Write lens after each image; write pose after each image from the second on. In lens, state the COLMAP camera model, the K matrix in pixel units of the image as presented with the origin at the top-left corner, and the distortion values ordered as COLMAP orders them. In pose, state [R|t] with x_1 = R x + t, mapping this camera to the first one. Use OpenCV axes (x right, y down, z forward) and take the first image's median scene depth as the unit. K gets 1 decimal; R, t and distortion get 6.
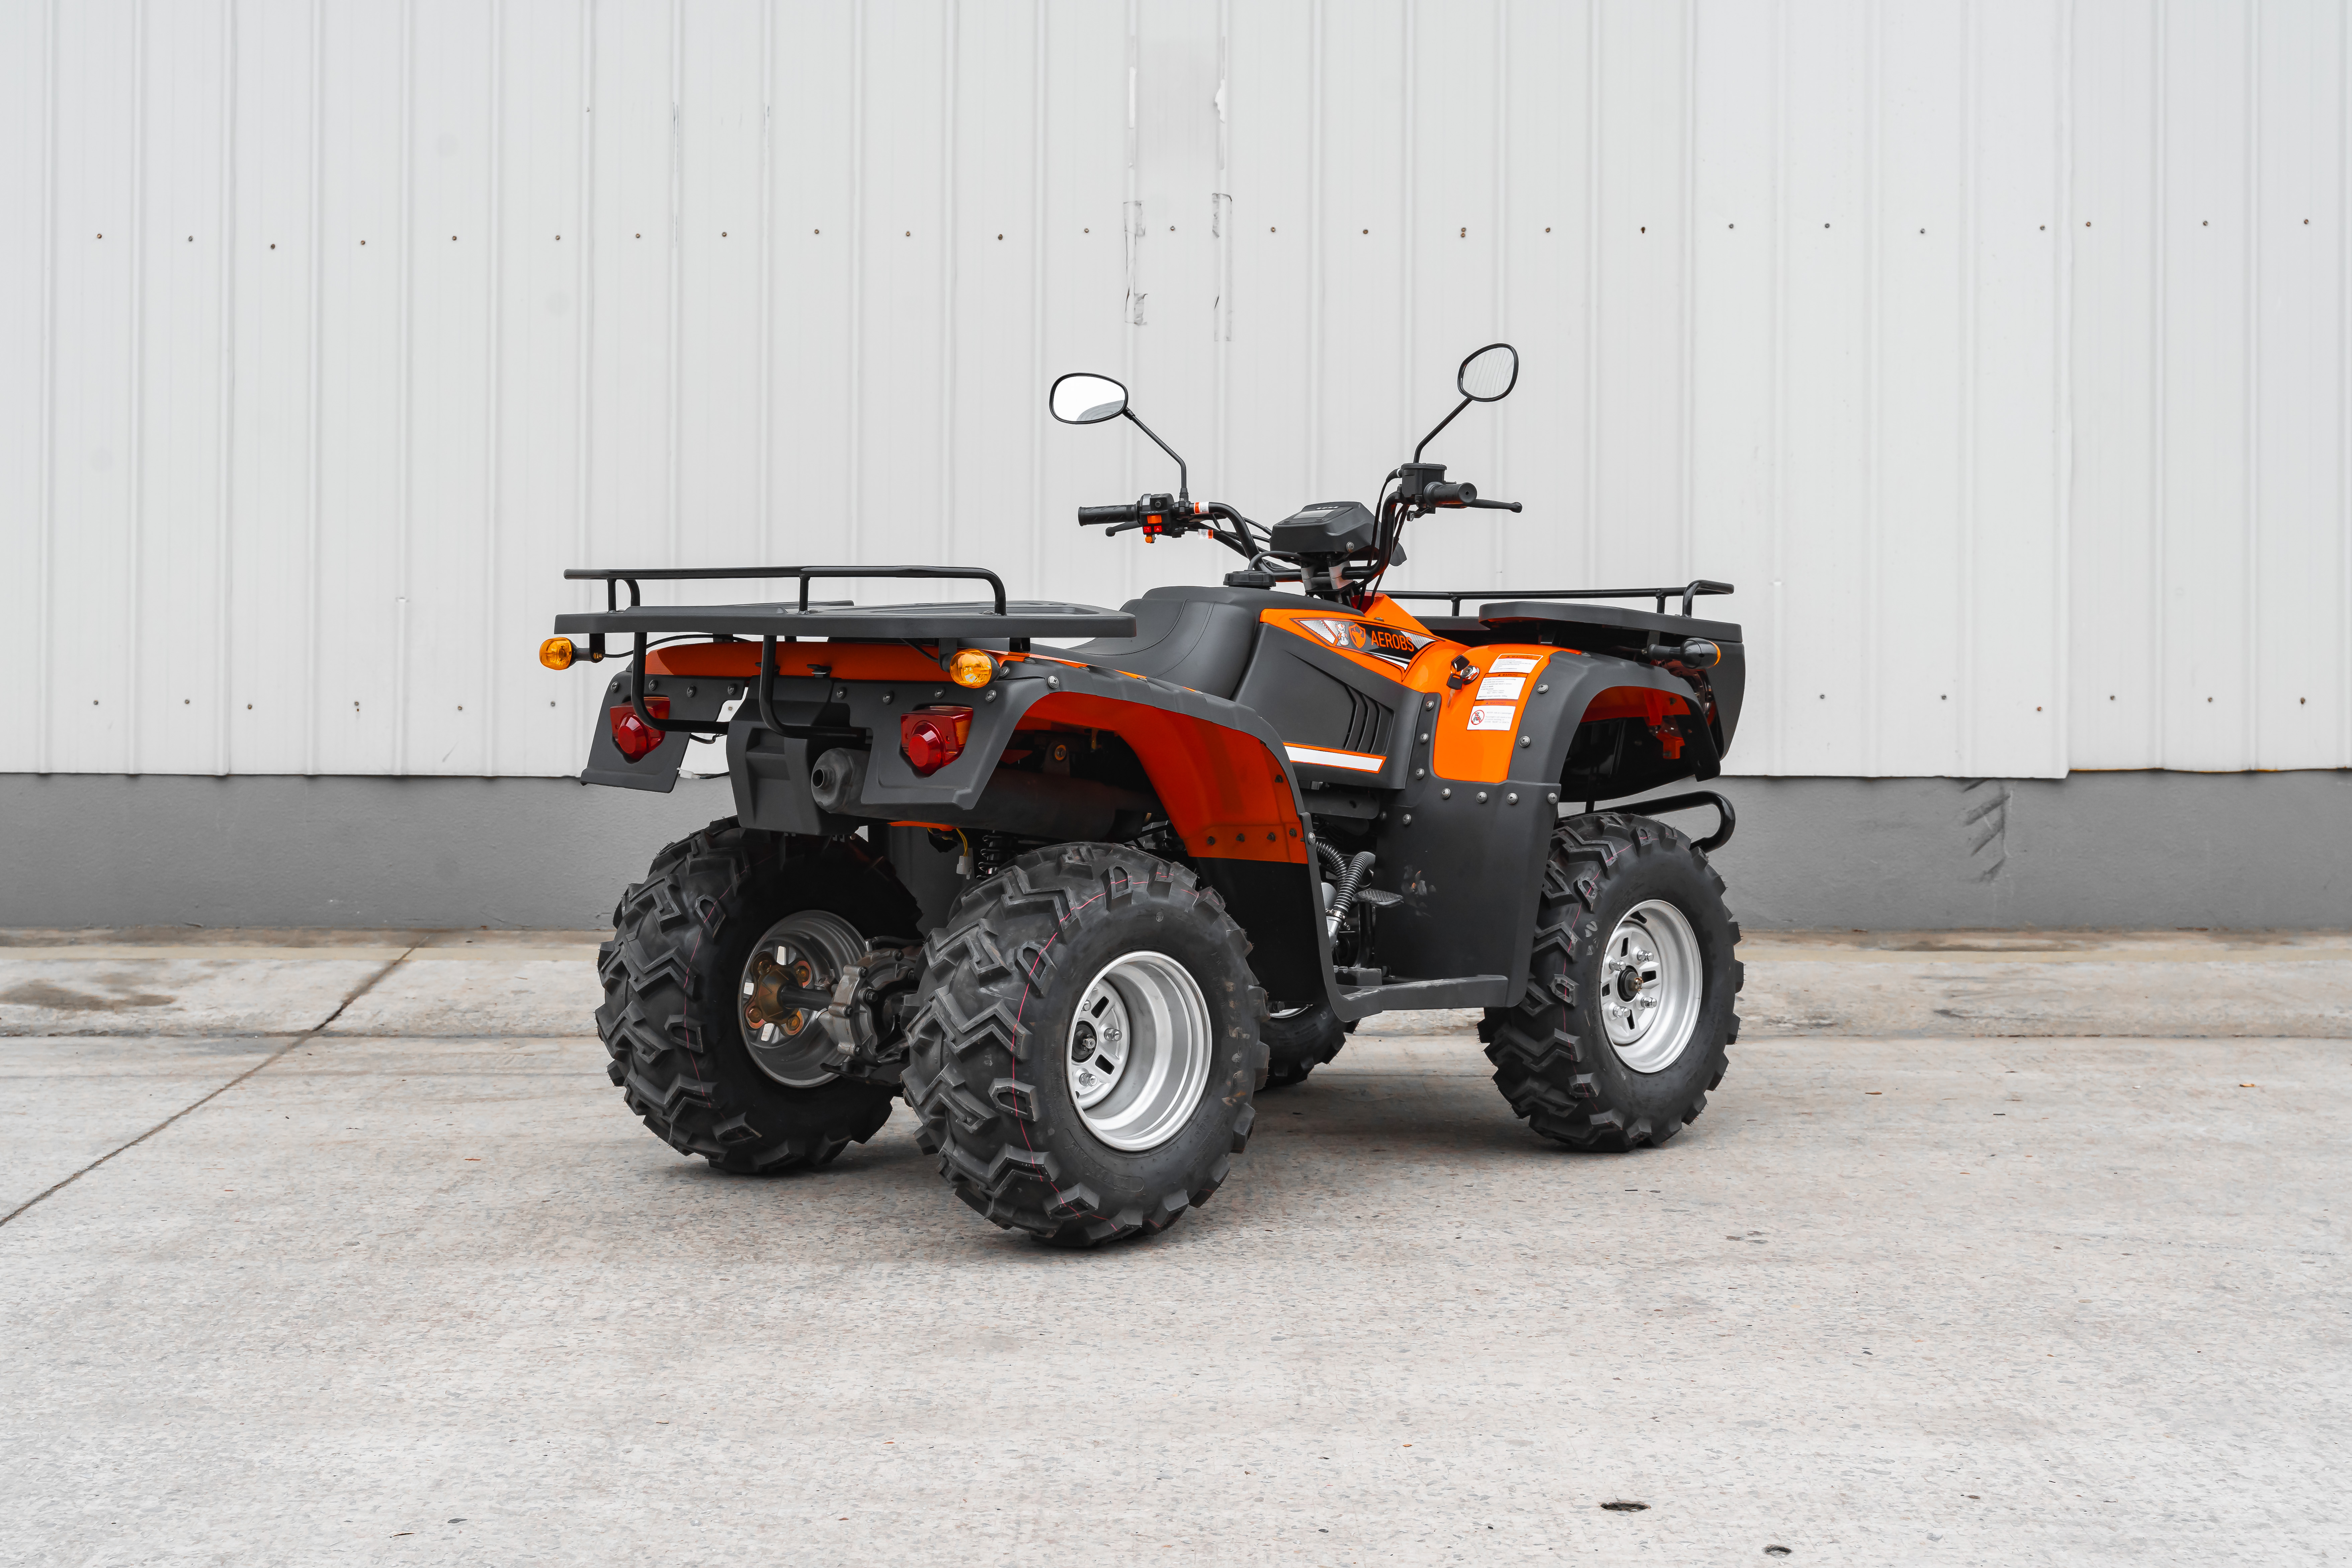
lens RADIAL K [[3315.9, 0, 943.5], [0, 3315.9, 801.8], [0, 0, 1]] dist [-0.009870, 0.005961]
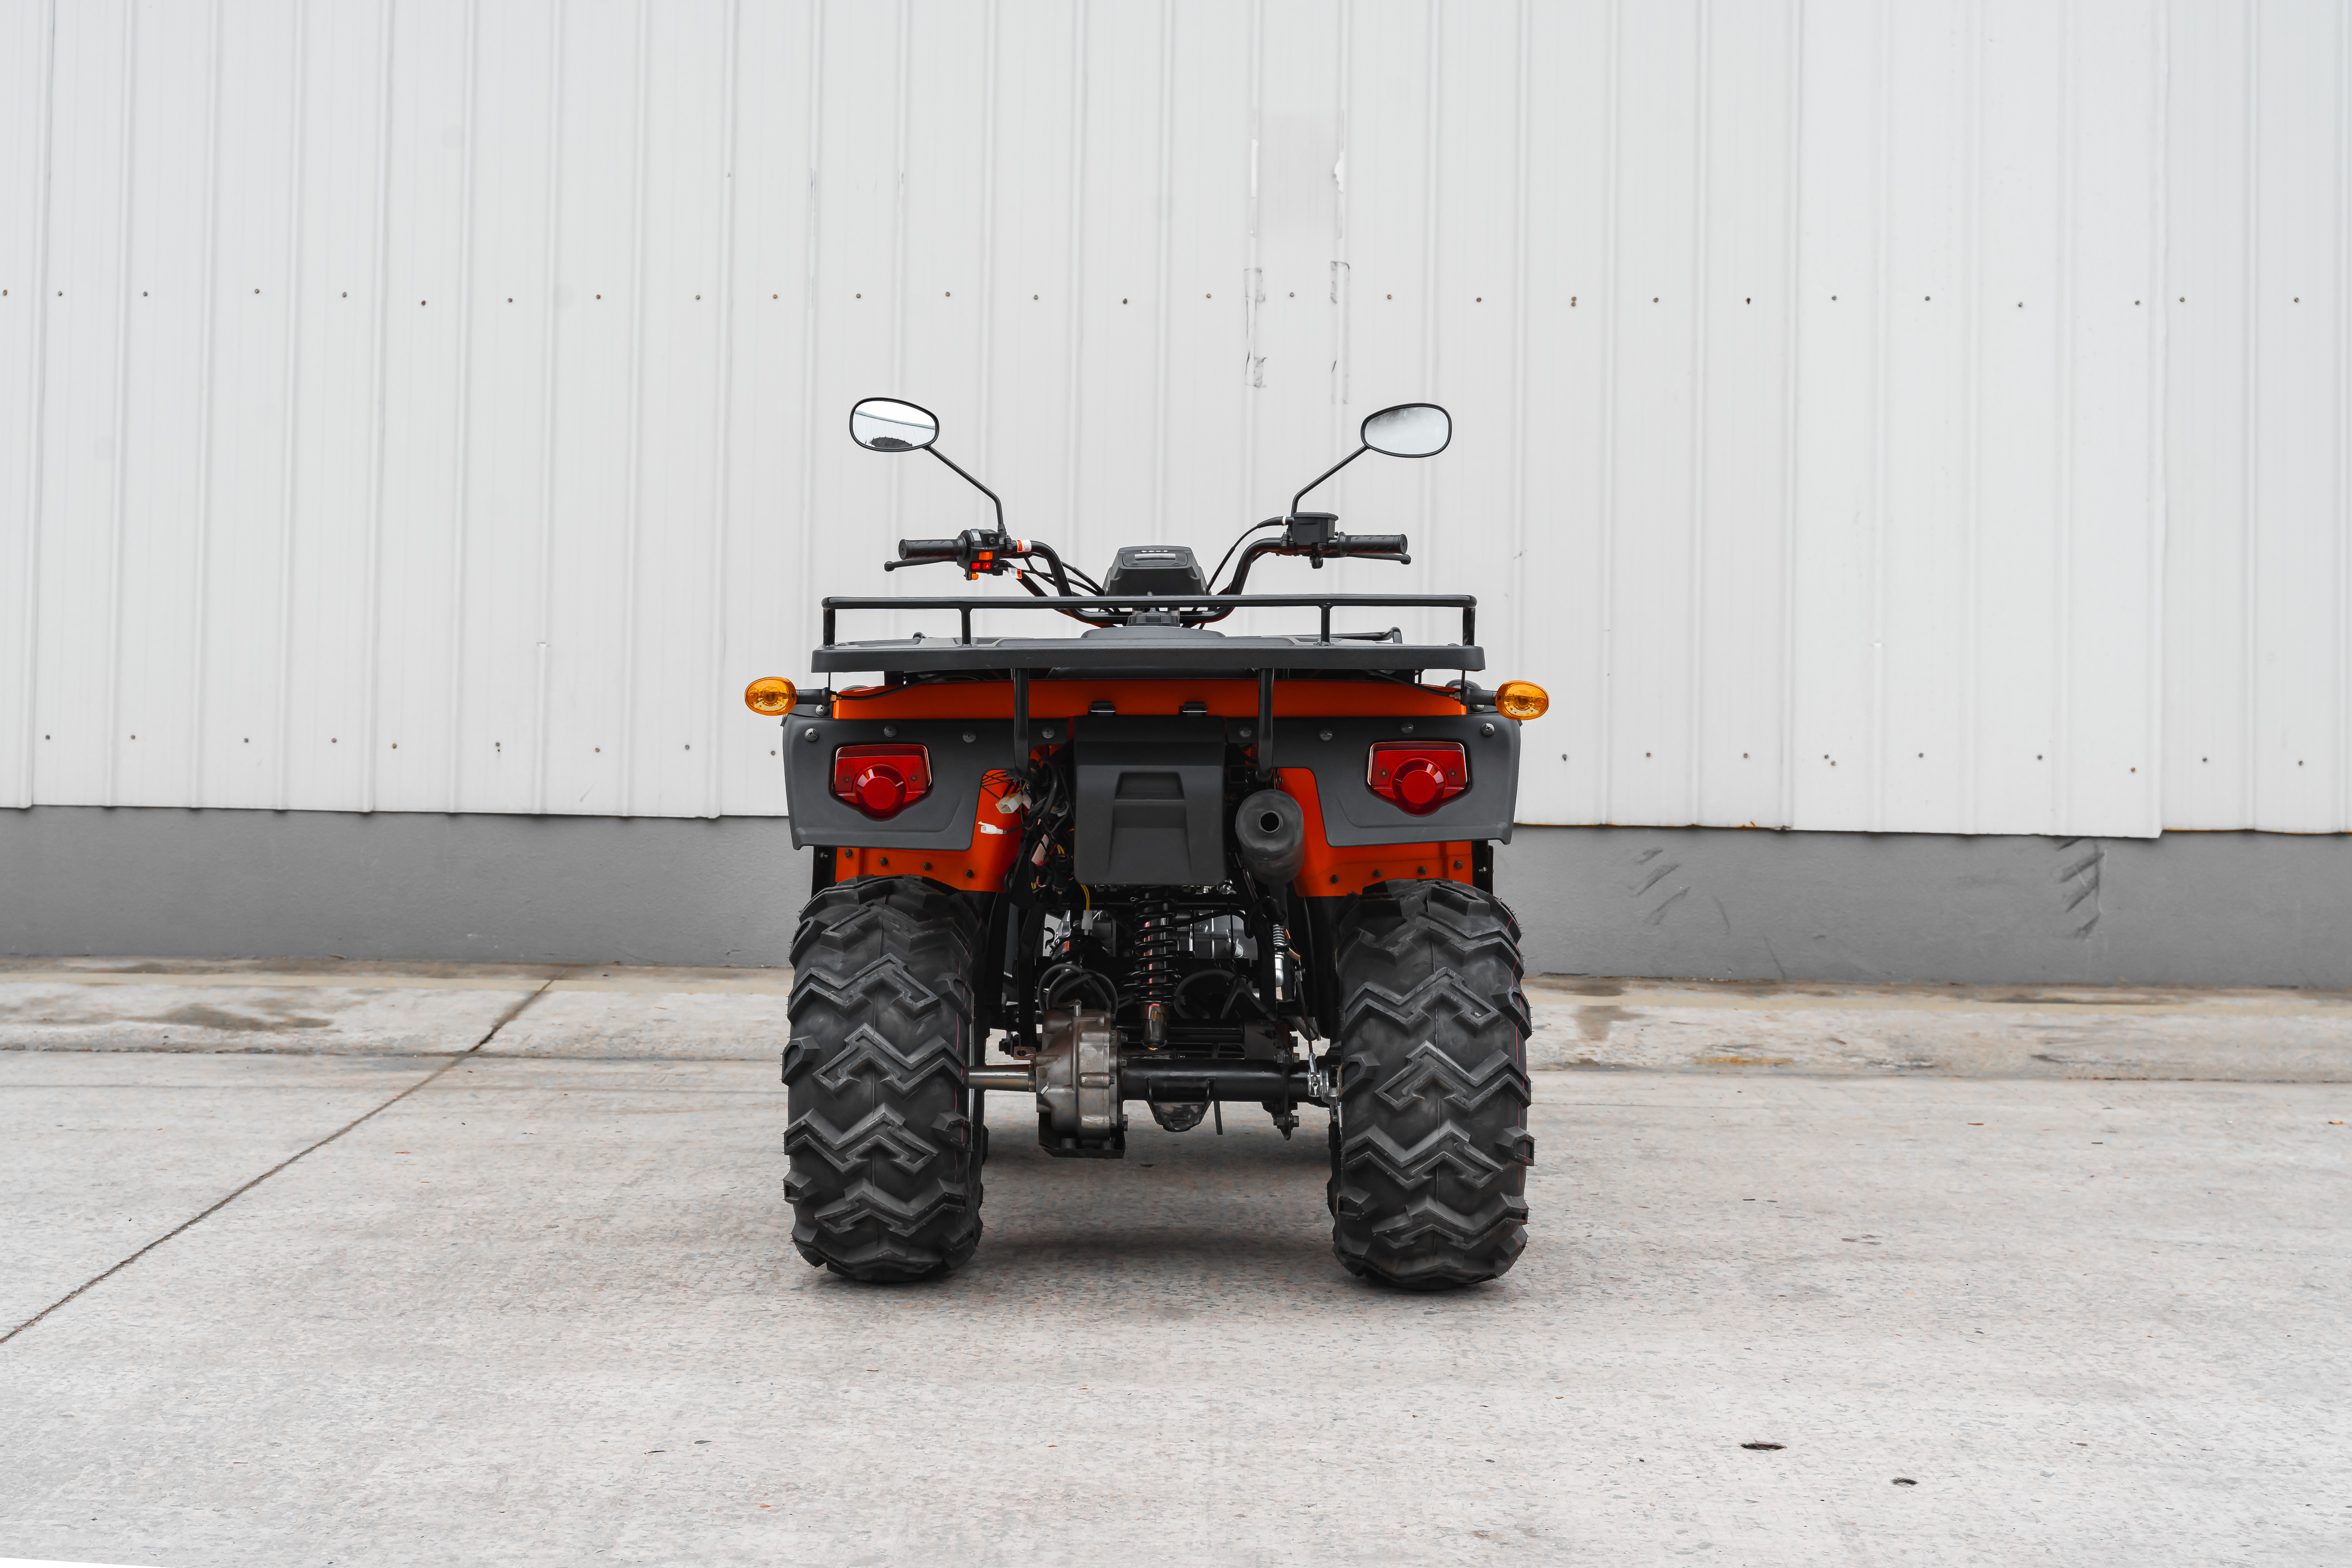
lens RADIAL K [[3397.4, 0, 933.9], [0, 3397.4, 783.7], [0, 0, 1]] dist [-0.009854, 0.007537]
pose [[0.999752, 0.012990, -0.018070, -0.042173], [-0.013532, 0.999451, -0.030228, 0.024870], [0.017668, 0.030465, 0.999380, -0.111604]]
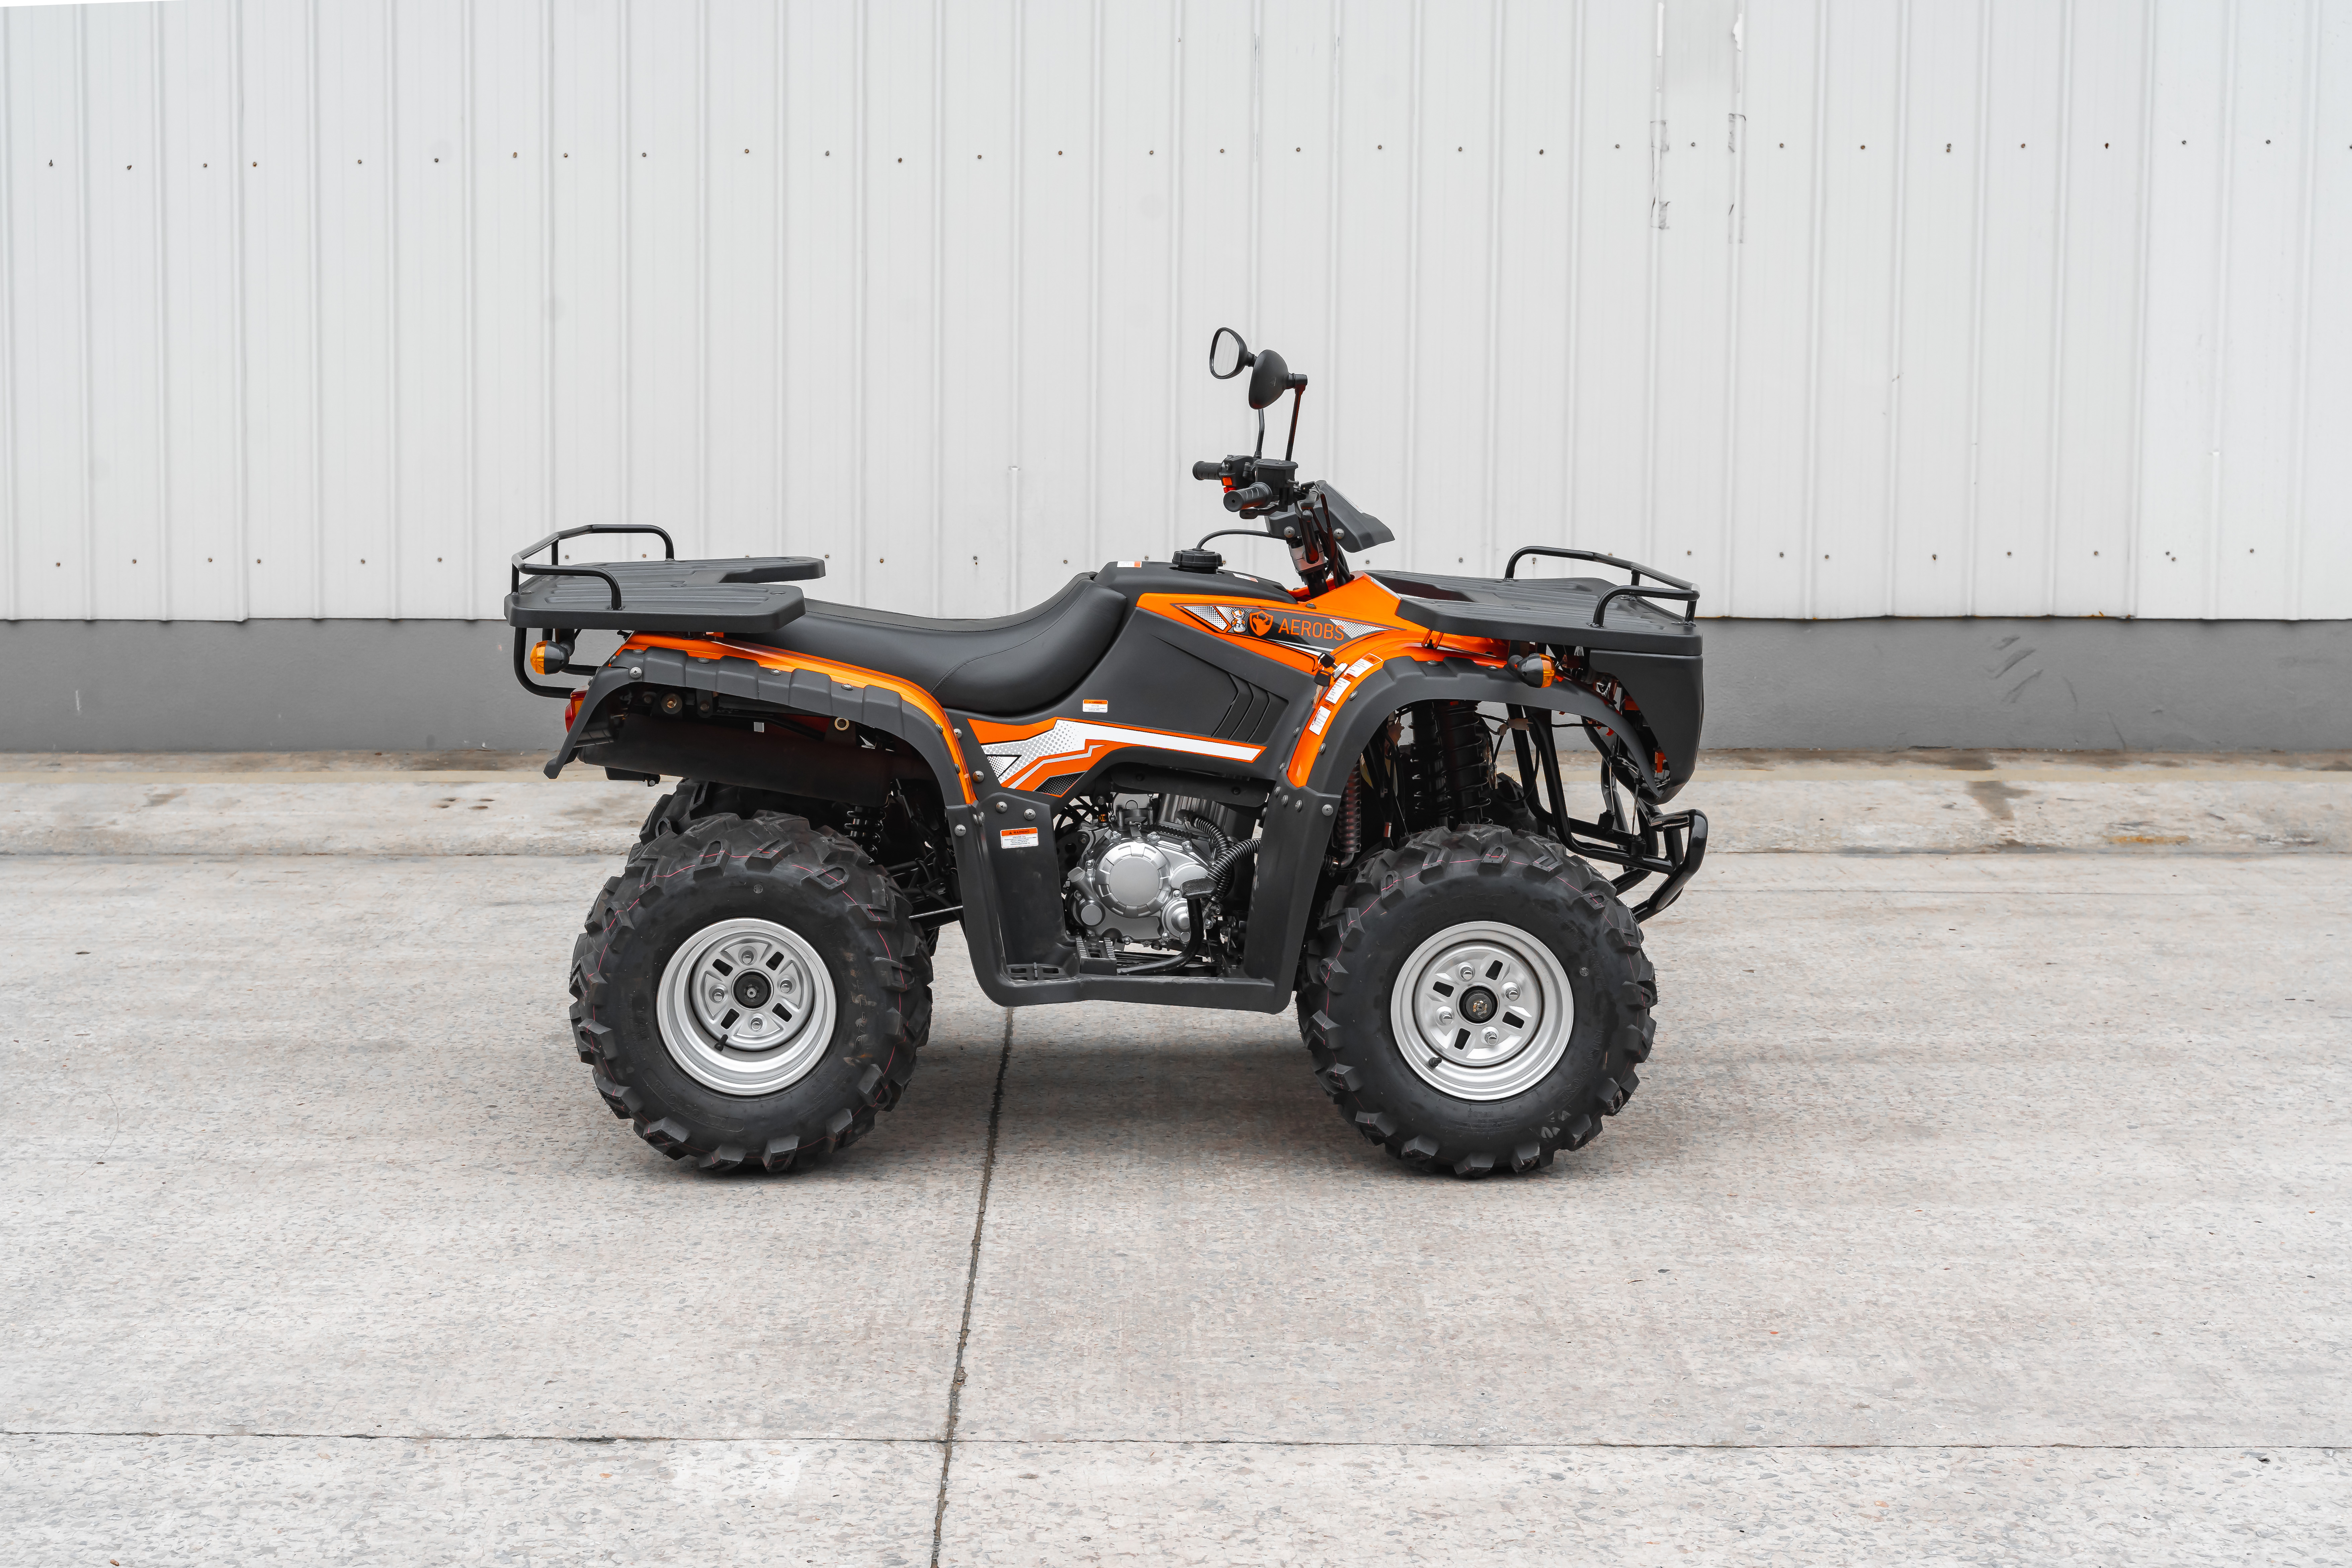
lens RADIAL K [[3243.8, 0, 949.9], [0, 3243.8, 772.9], [0, 0, 1]] dist [-0.006763, -0.011940]
pose [[0.999988, -0.002146, -0.004312, -0.352868], [0.002448, 0.997457, 0.071226, -0.067951], [0.004148, -0.071236, 0.997451, -0.259835]]
